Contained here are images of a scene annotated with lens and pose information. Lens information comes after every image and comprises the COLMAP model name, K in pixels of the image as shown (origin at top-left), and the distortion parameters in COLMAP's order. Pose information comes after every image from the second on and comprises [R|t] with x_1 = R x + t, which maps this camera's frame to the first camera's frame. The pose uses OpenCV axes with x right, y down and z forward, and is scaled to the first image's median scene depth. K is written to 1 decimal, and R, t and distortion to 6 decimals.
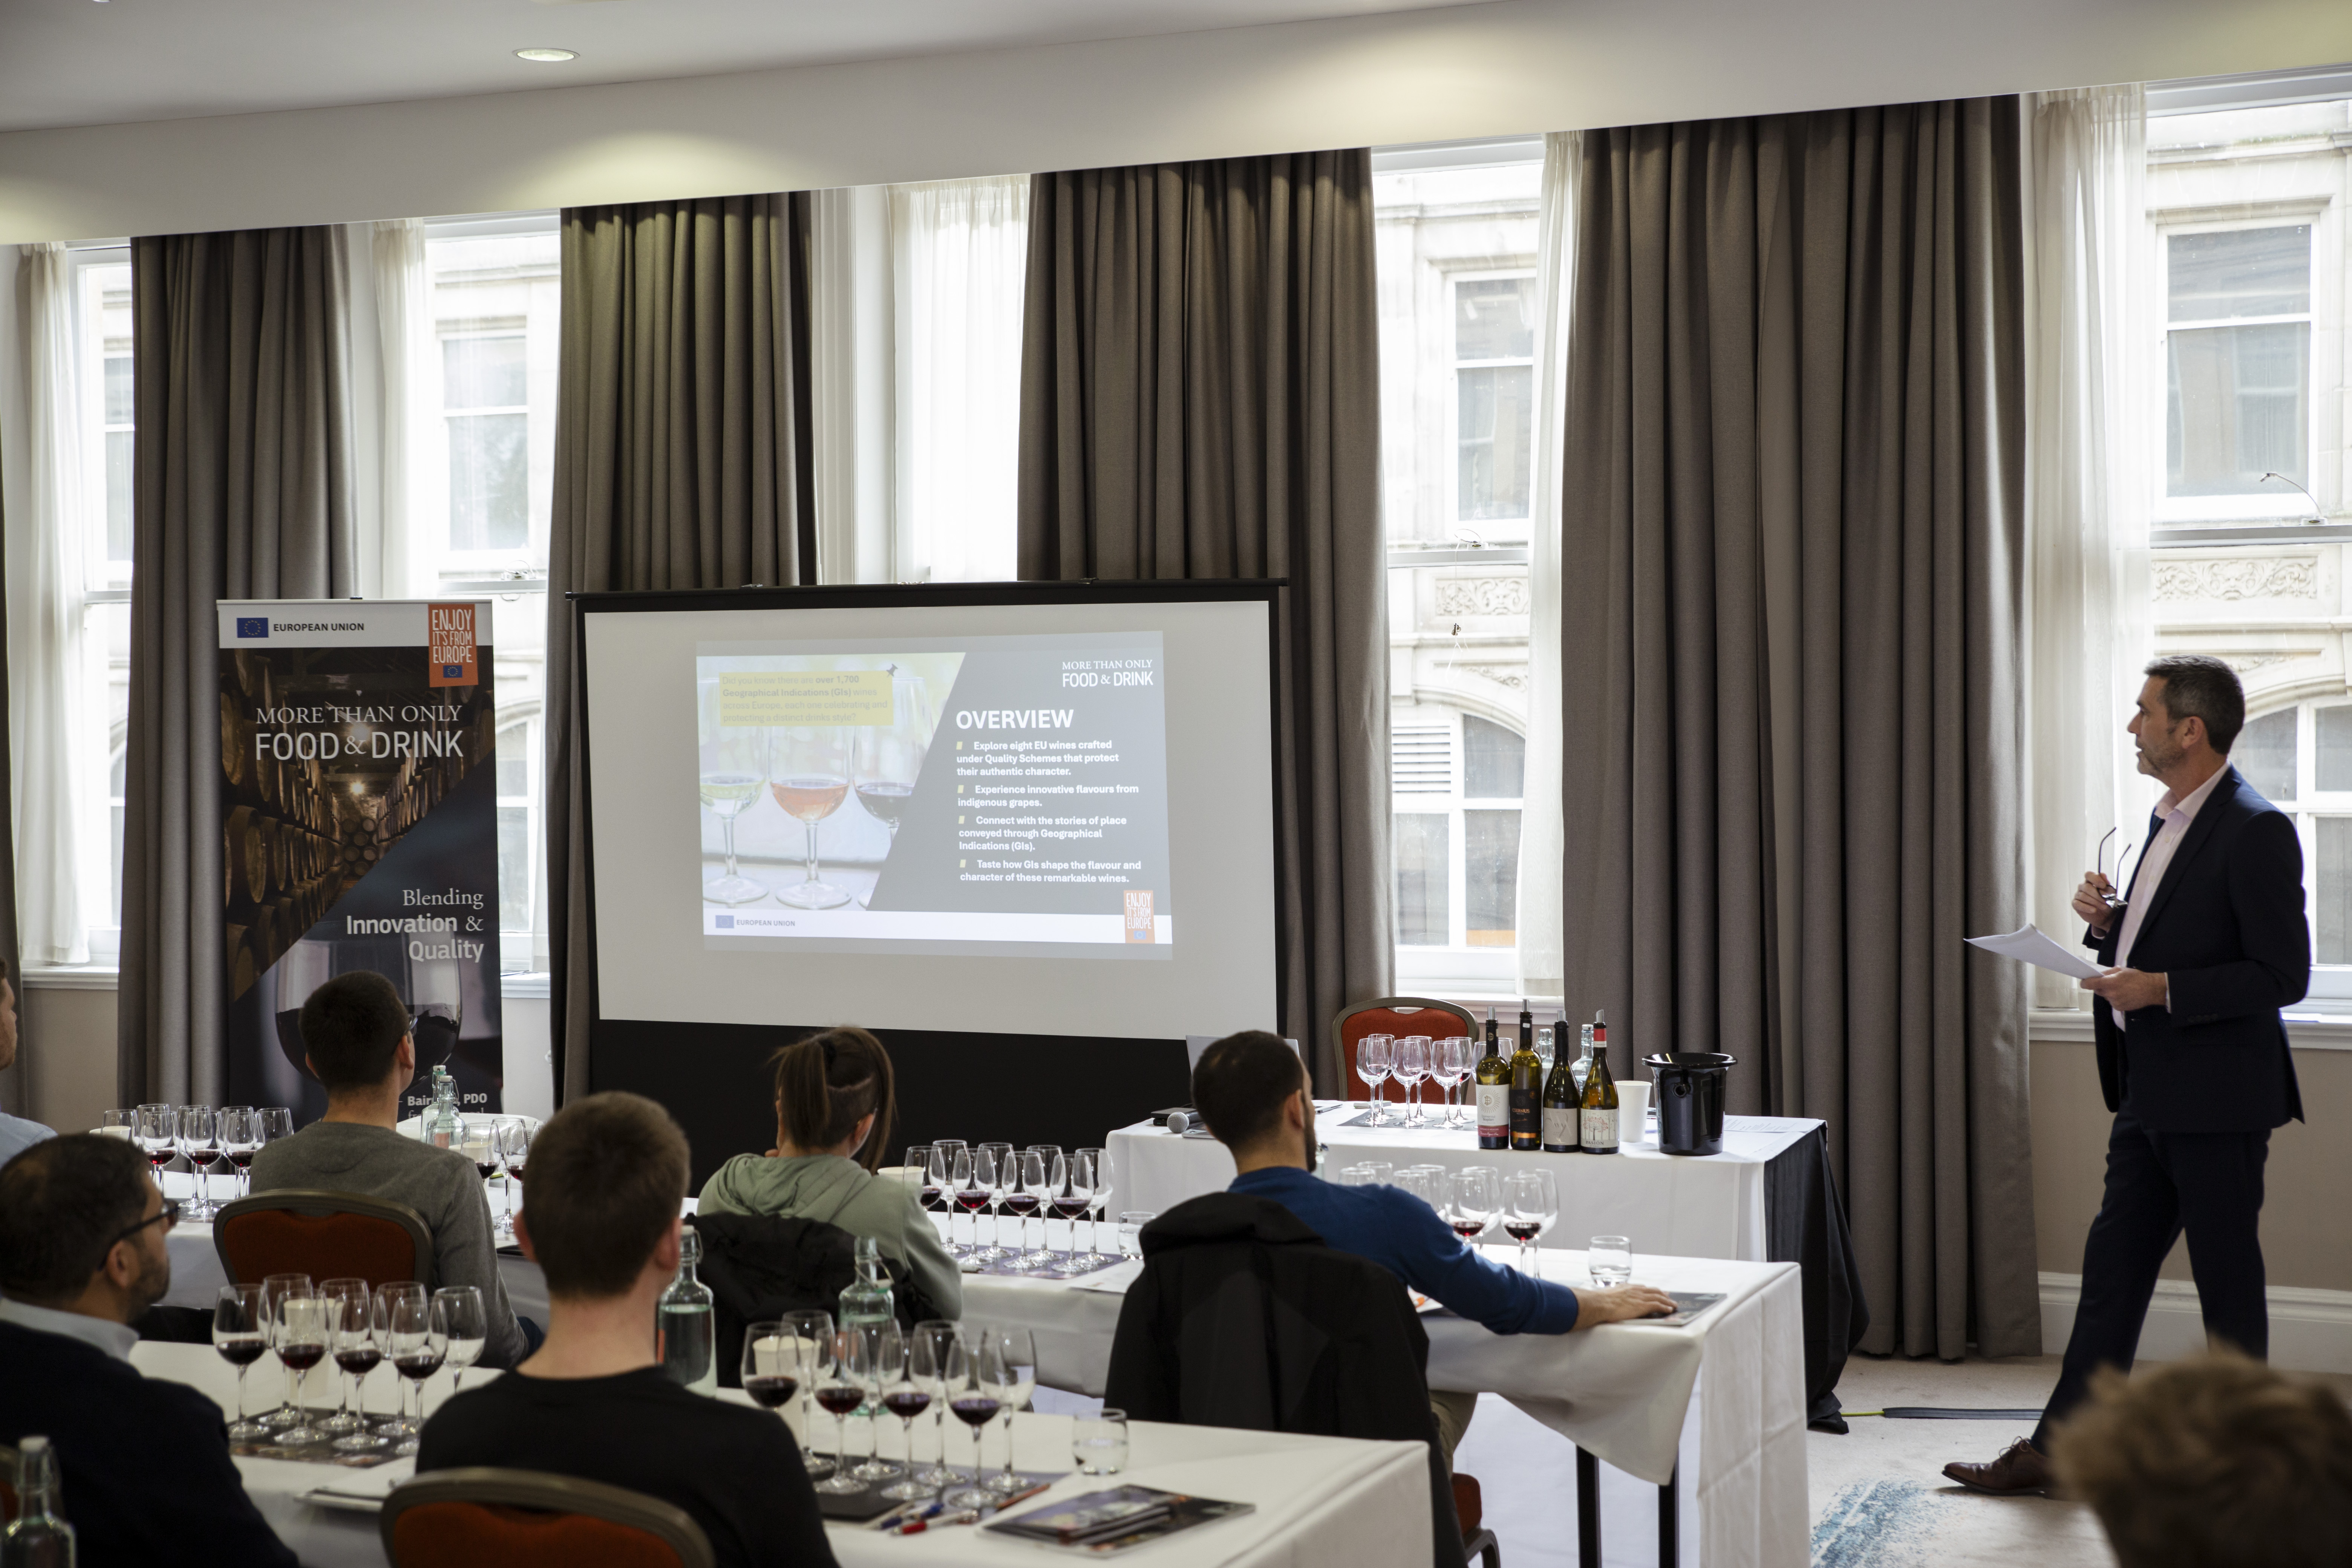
lens RADIAL K [[3507.1, 0, 1174.6], [0, 3507.1, 785.5], [0, 0, 1]] dist [0.059655, 0.000000]
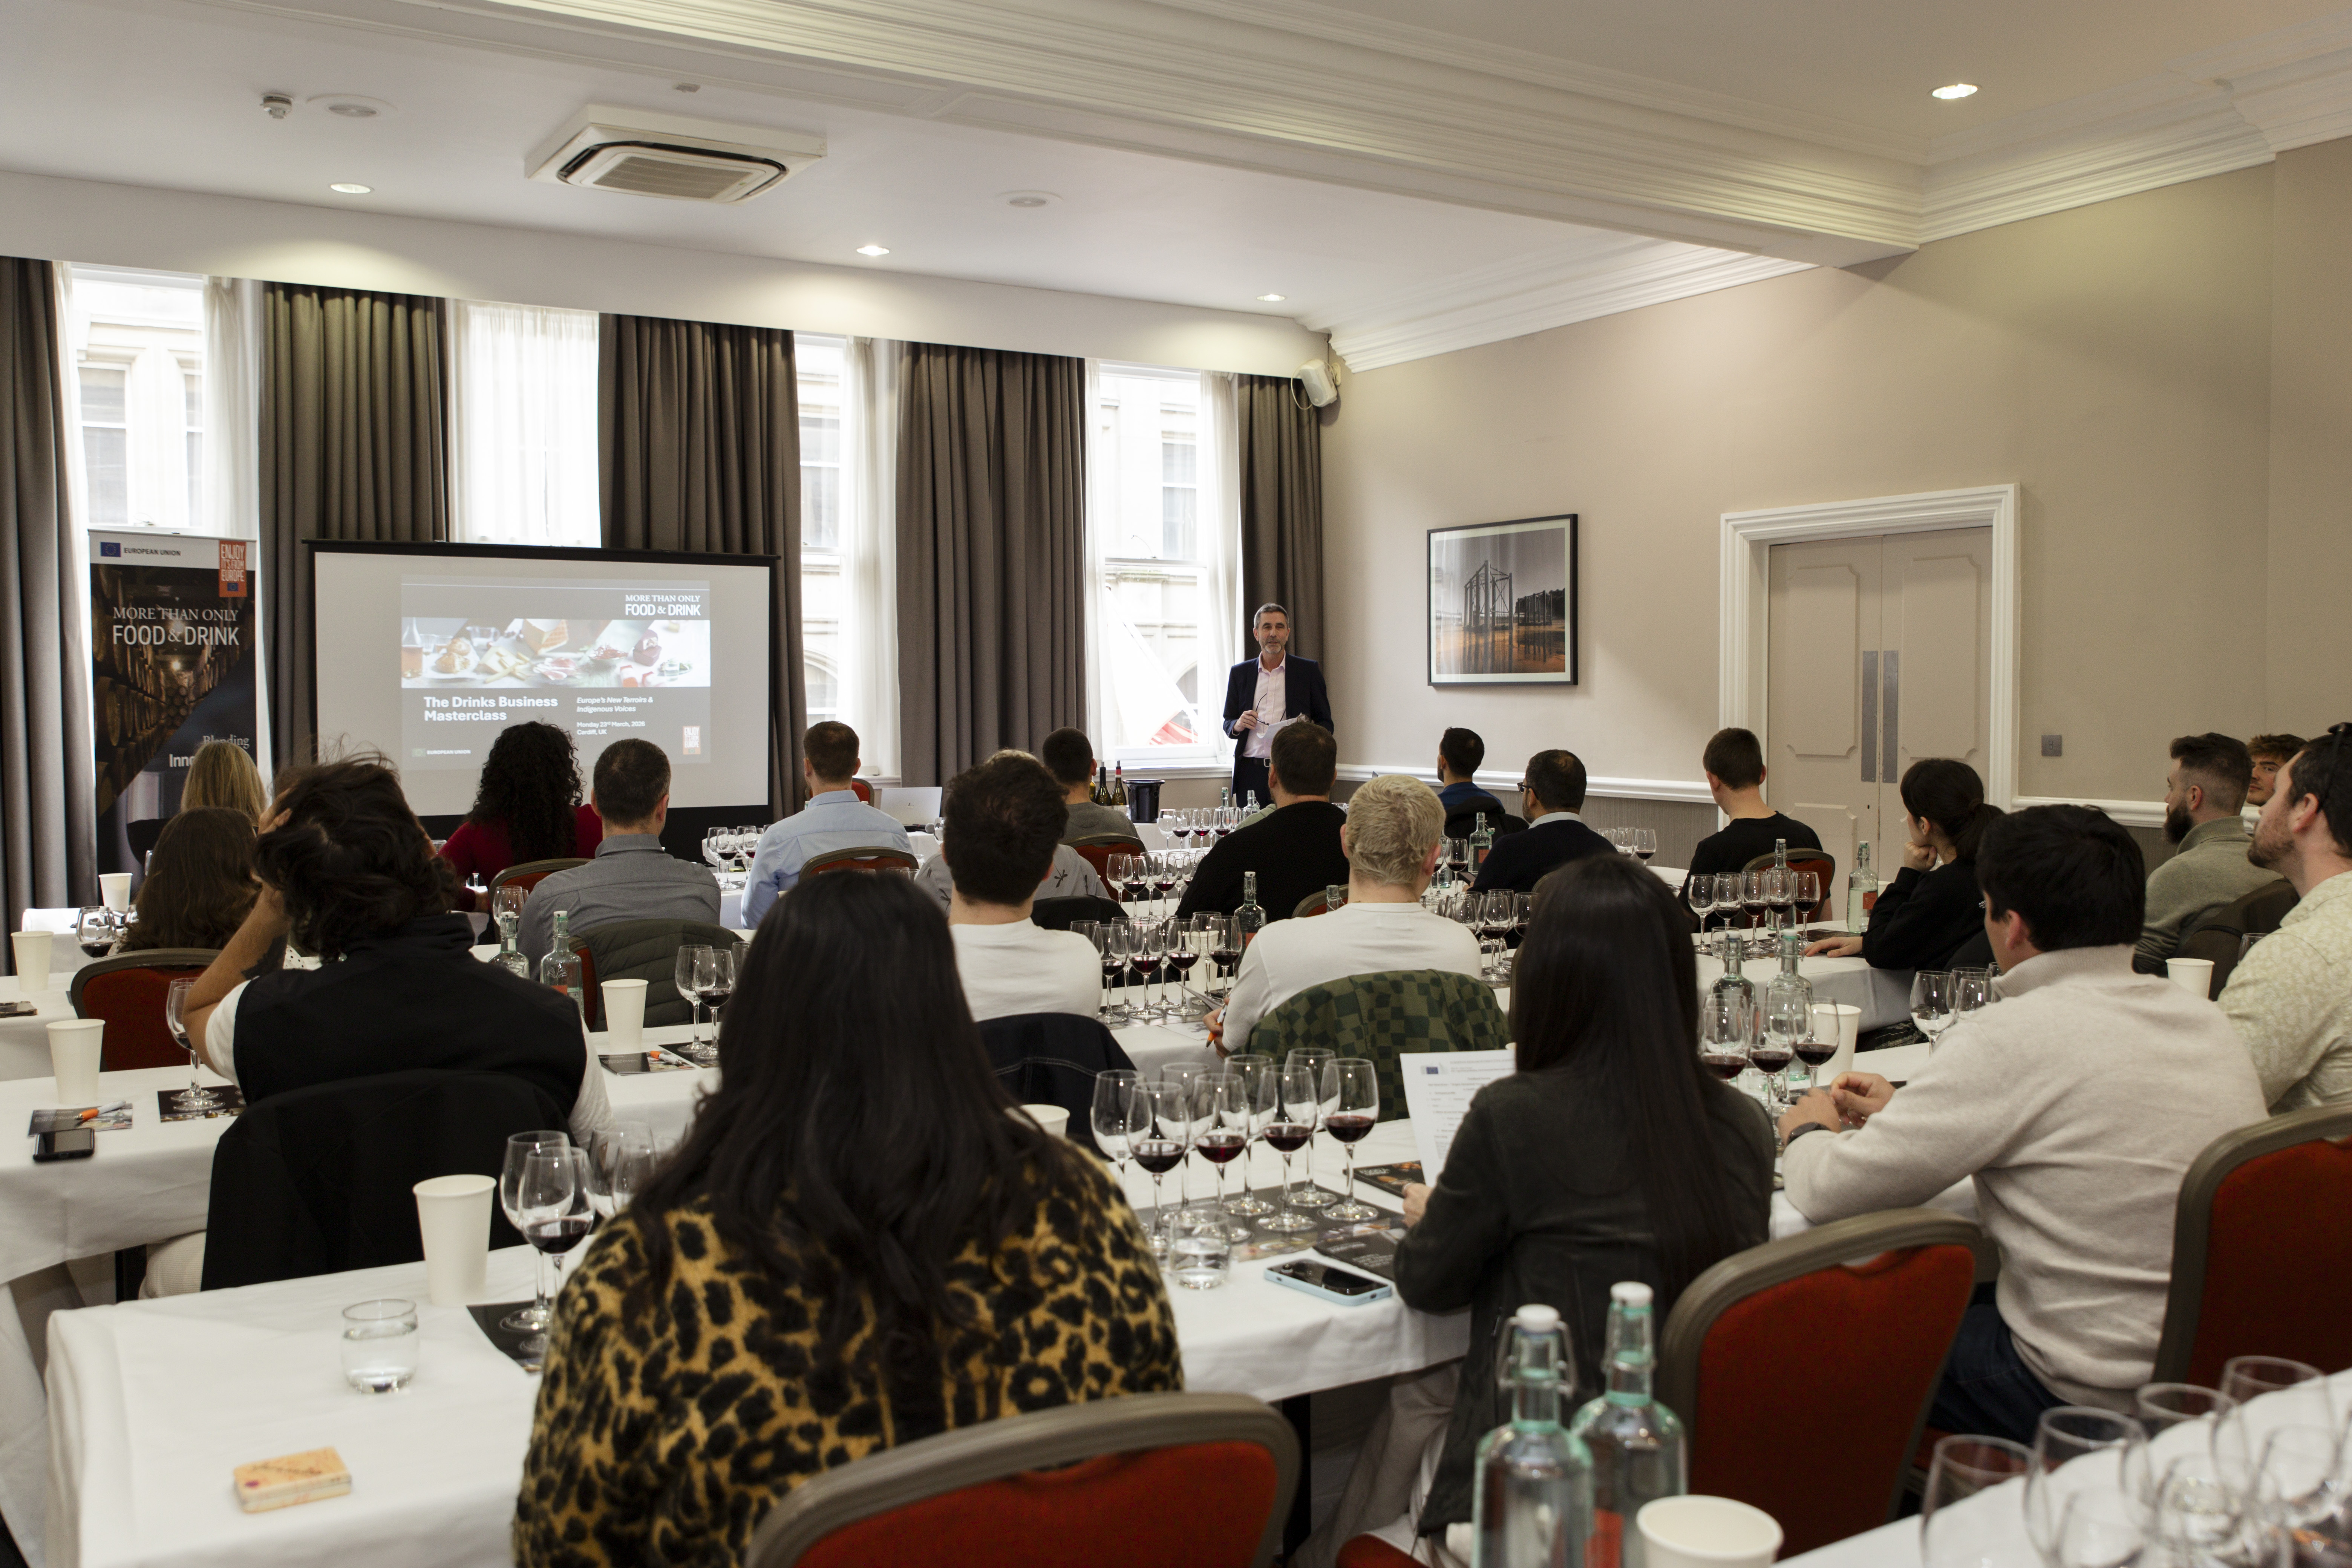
lens RADIAL K [[2064.6, 0, 1176.3], [0, 2064.6, 780.2], [0, 0, 1]] dist [-0.015949, -0.000672]
pose [[0.548399, -0.035787, 0.835451, -0.713809], [0.014115, 0.999338, 0.033541, 0.025303], [-0.836098, -0.006601, 0.548541, 0.195749]]
